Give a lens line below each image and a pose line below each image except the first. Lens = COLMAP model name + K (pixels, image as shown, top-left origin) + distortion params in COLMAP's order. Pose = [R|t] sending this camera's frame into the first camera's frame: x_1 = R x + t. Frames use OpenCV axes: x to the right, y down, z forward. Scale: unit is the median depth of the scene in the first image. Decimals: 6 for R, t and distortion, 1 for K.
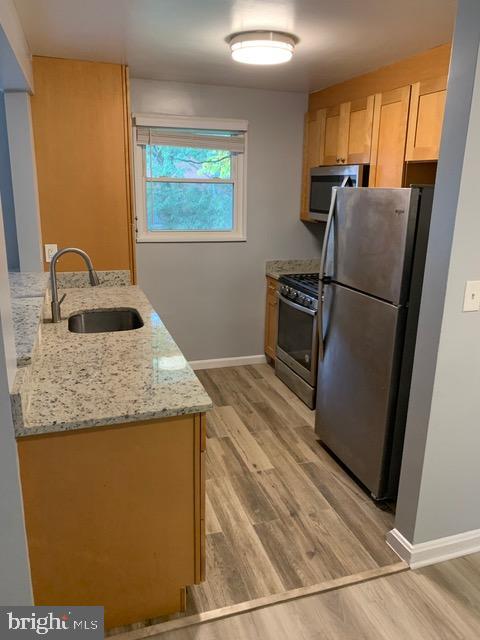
lens RADIAL K [[495.5, 0, 234.7], [0, 495.5, 319.0], [0, 0, 1]] dist [0.008699, 0.005446]
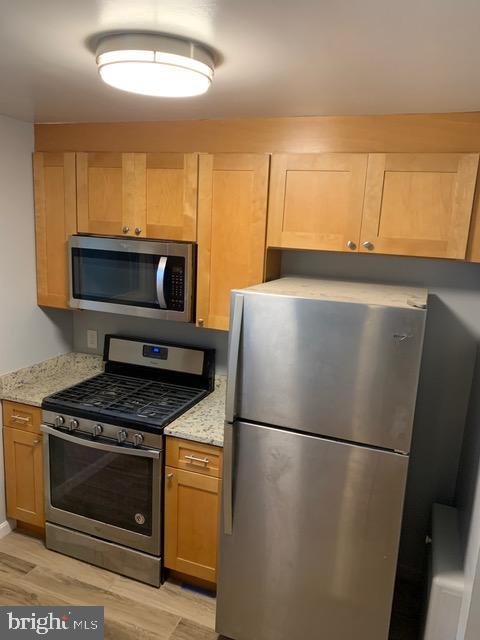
lens RADIAL K [[495.5, 0, 234.7], [0, 495.5, 319.0], [0, 0, 1]] dist [0.008699, 0.005446]
pose [[0.635045, -0.134531, 0.760670, -0.253354], [0.165106, 0.985601, 0.036474, -0.194696], [-0.754625, 0.102428, 0.648113, 0.435011]]
